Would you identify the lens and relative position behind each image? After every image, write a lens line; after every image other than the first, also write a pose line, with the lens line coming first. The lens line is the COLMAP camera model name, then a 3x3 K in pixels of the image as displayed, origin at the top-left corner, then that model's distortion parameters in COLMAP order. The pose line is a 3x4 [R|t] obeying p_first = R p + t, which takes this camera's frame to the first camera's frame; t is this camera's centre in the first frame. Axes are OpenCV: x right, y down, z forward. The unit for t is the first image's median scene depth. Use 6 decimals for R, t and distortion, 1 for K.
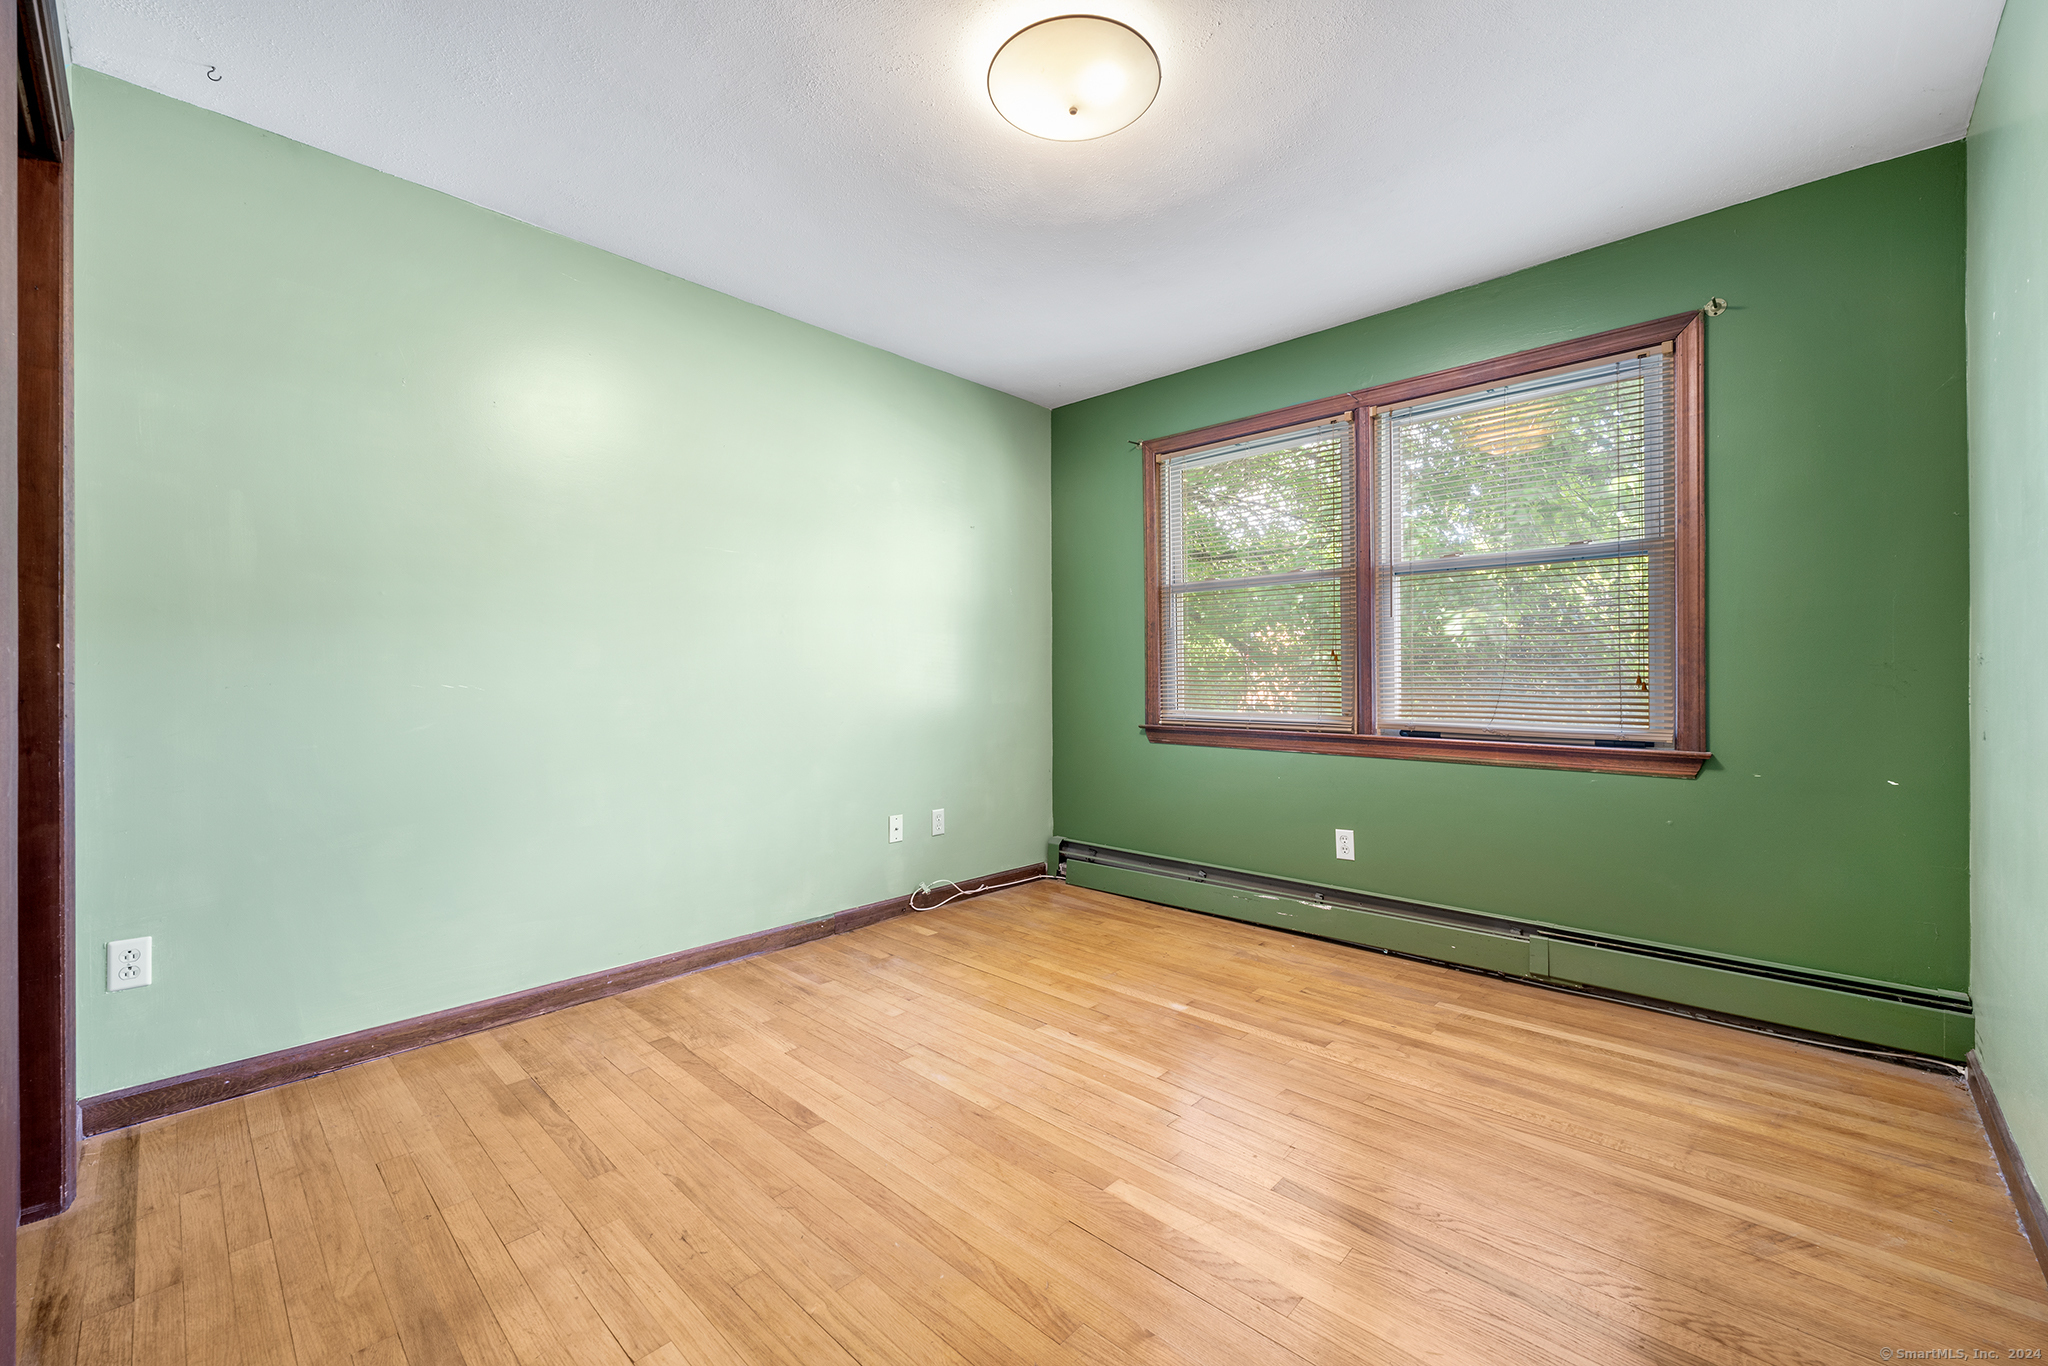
lens RADIAL K [[823.0, 0, 1019.3], [0, 823.0, 680.3], [0, 0, 1]] dist [-0.000171, -0.000059]
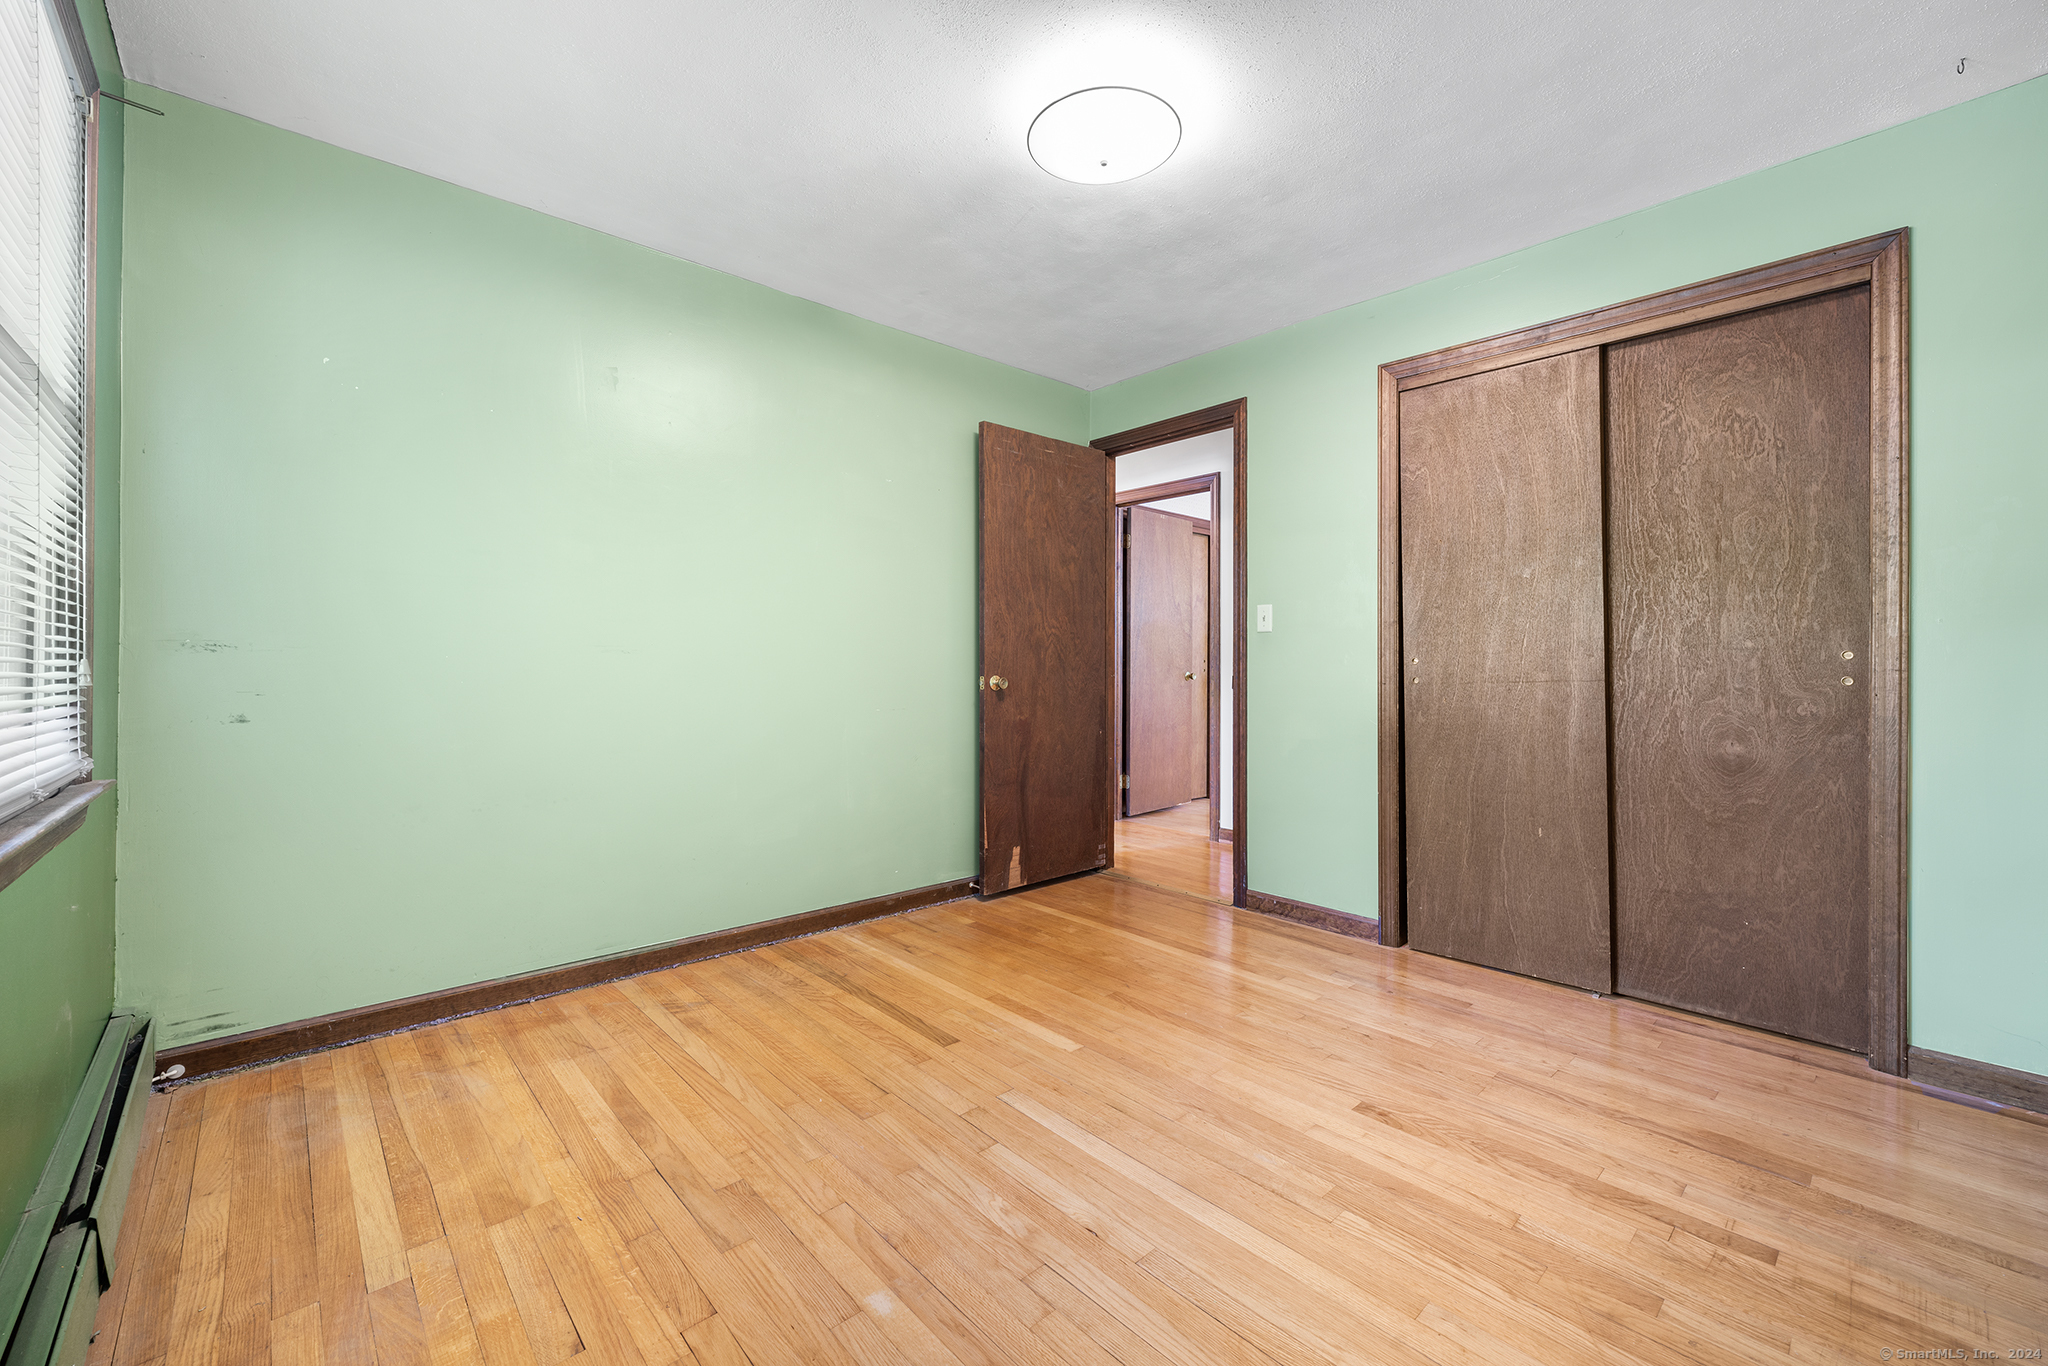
lens RADIAL K [[823.0, 0, 1019.3], [0, 823.0, 680.3], [0, 0, 1]] dist [-0.000171, -0.000059]
pose [[-0.997368, -0.001899, 0.072485, 0.092732], [-0.000604, 0.999840, 0.017889, -0.001678], [-0.072508, 0.017798, -0.997209, 1.960026]]
